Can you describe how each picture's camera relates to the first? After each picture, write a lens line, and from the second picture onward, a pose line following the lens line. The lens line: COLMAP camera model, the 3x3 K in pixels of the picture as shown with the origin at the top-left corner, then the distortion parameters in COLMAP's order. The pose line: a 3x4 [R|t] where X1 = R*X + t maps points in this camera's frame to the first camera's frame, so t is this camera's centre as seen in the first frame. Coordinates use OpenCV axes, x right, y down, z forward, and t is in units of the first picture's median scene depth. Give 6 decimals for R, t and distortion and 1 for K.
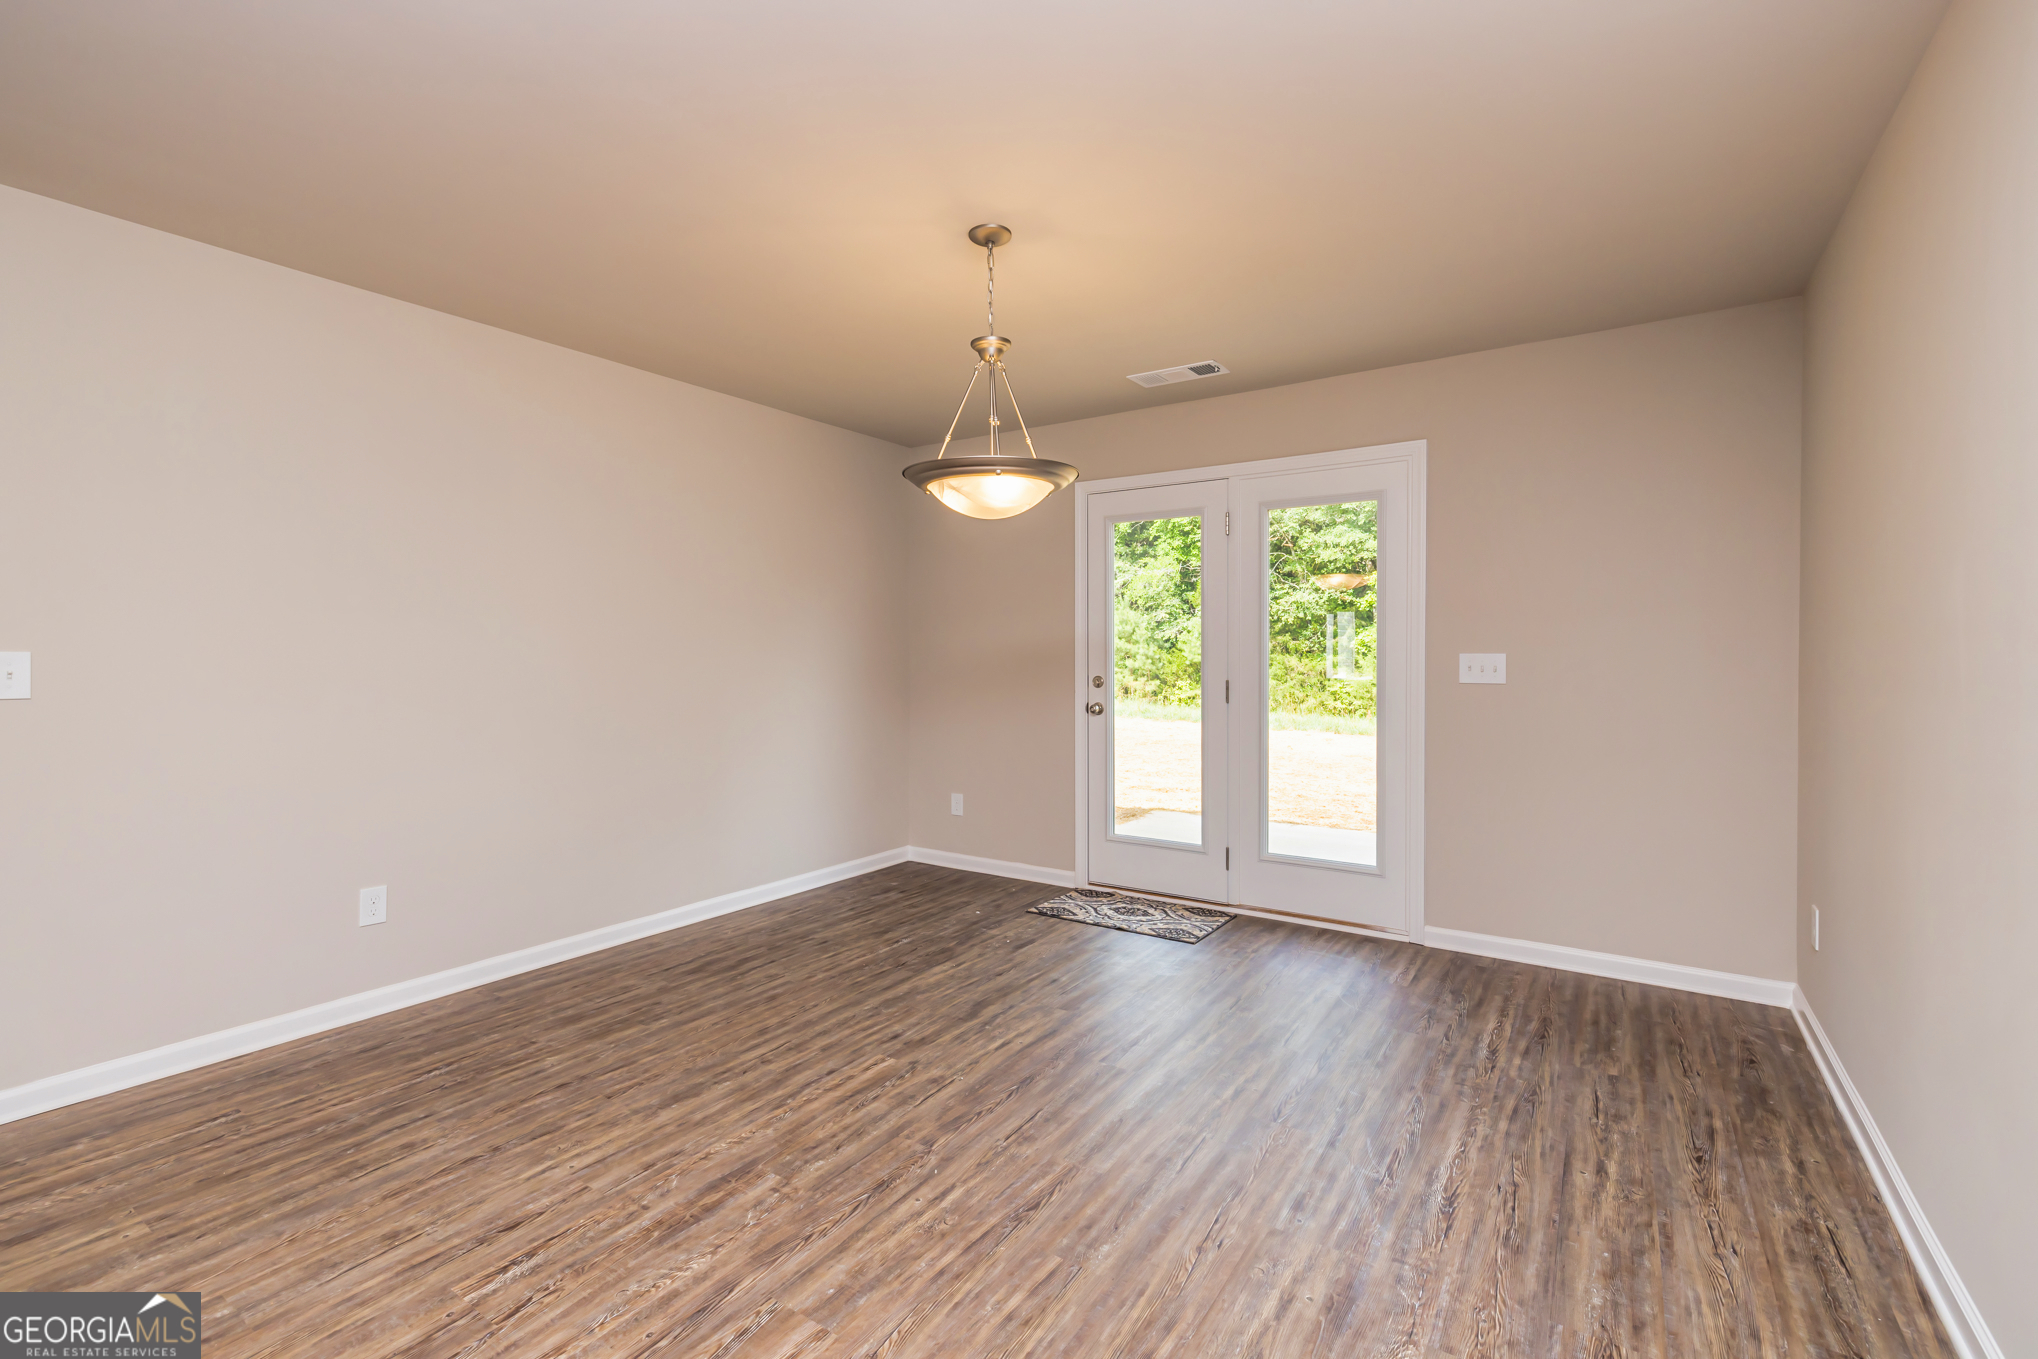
lens RADIAL K [[893.3, 0, 987.2], [0, 893.3, 677.7], [0, 0, 1]] dist [0.002421, 0.000085]
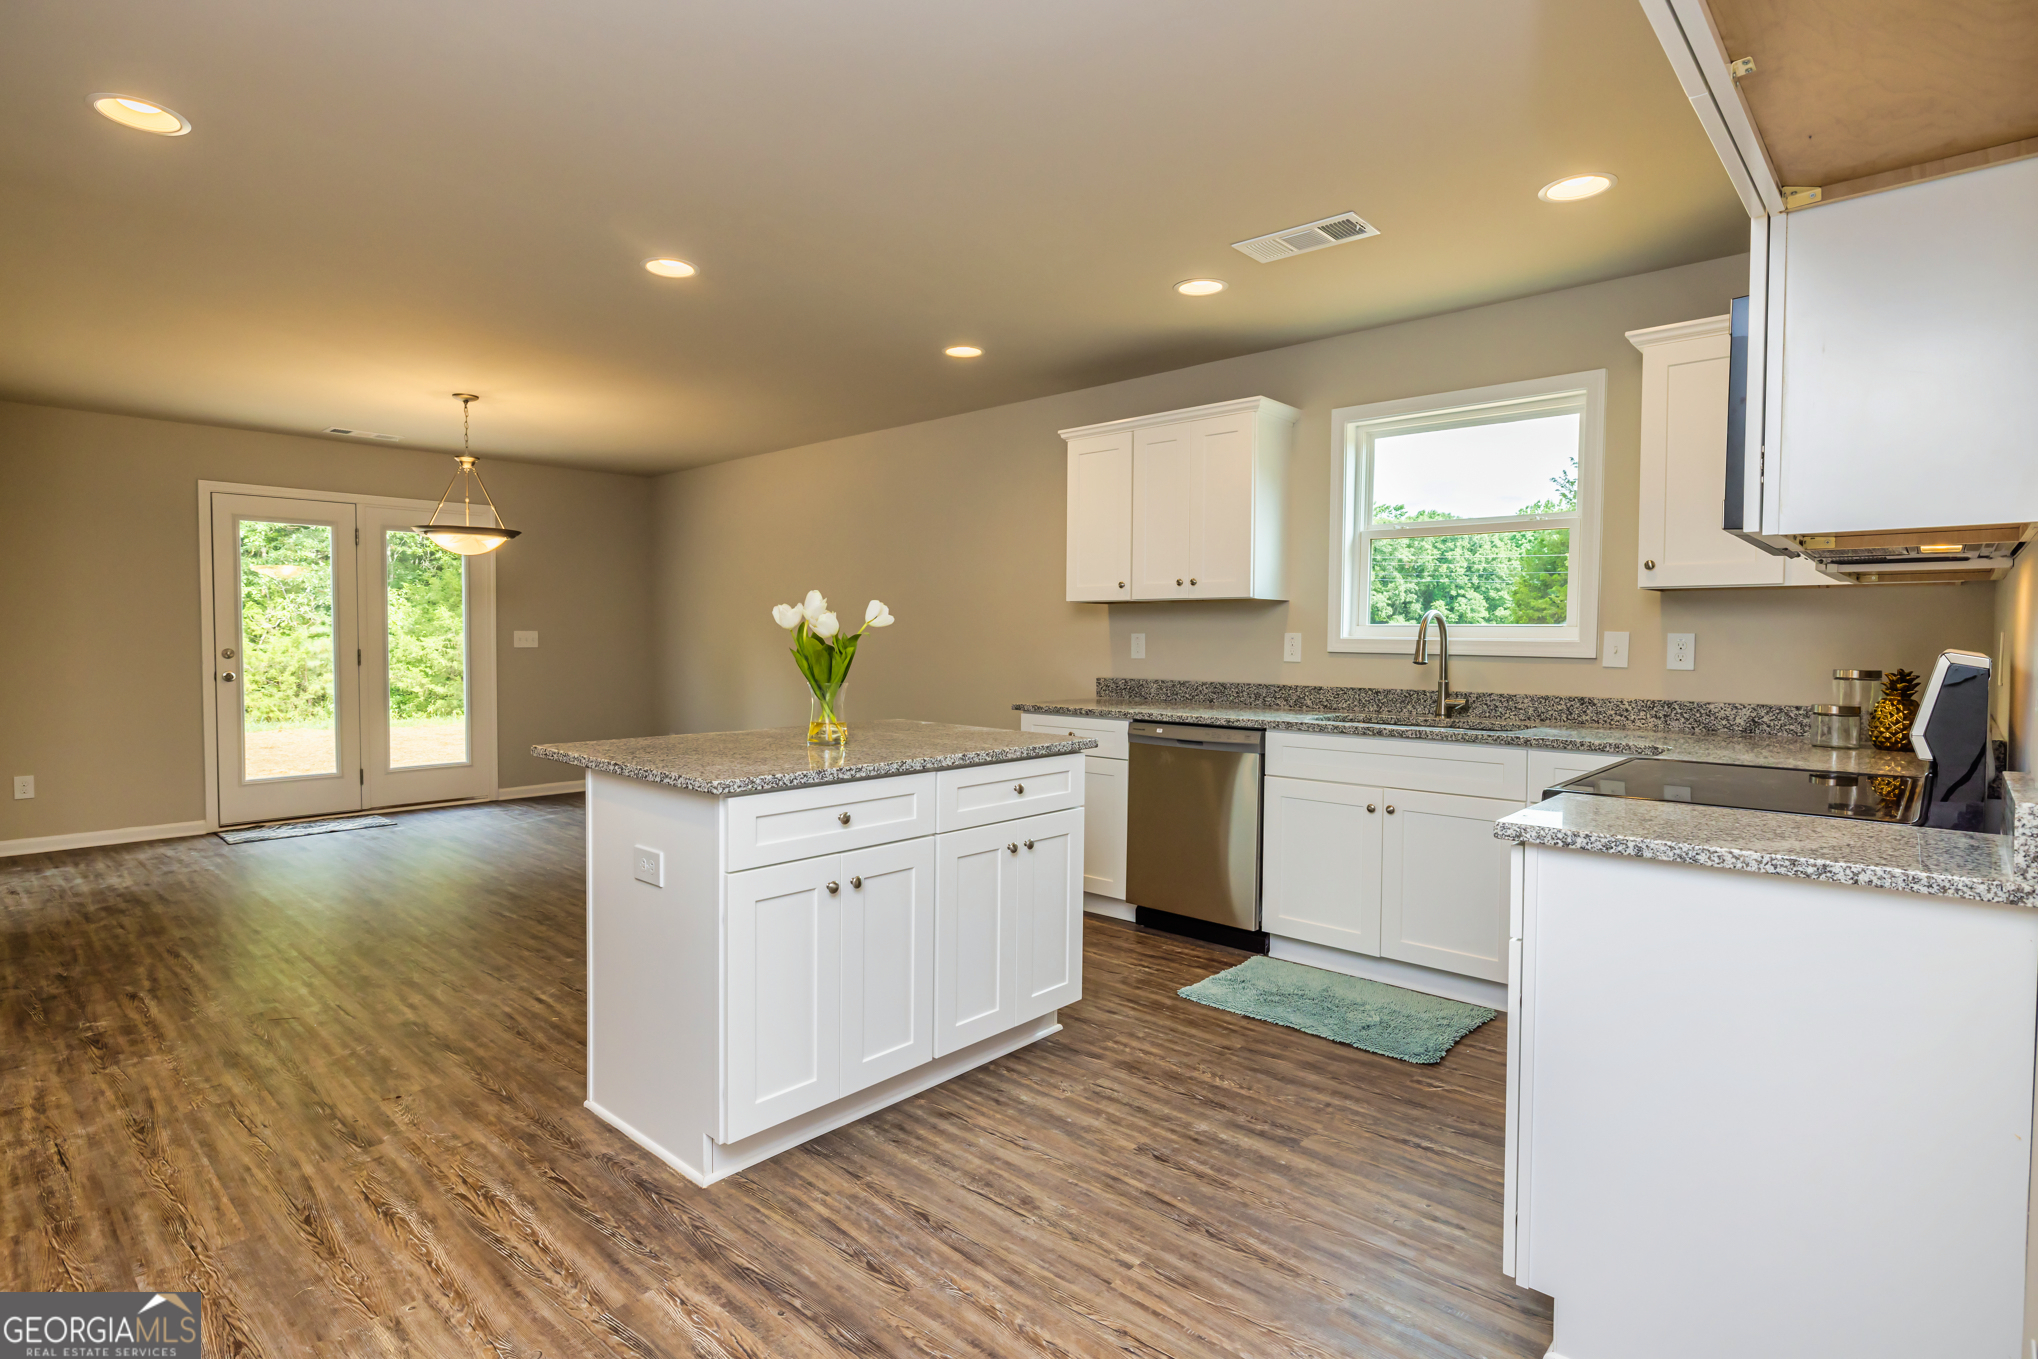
lens RADIAL K [[1033.2, 0, 1018.9], [0, 1033.2, 637.0], [0, 0, 1]] dist [-0.001293, -0.000214]
pose [[0.141700, 0.003140, 0.989905, -1.504087], [0.020210, 0.999777, -0.006064, 0.017285], [-0.989703, 0.020865, 0.141605, -0.312357]]
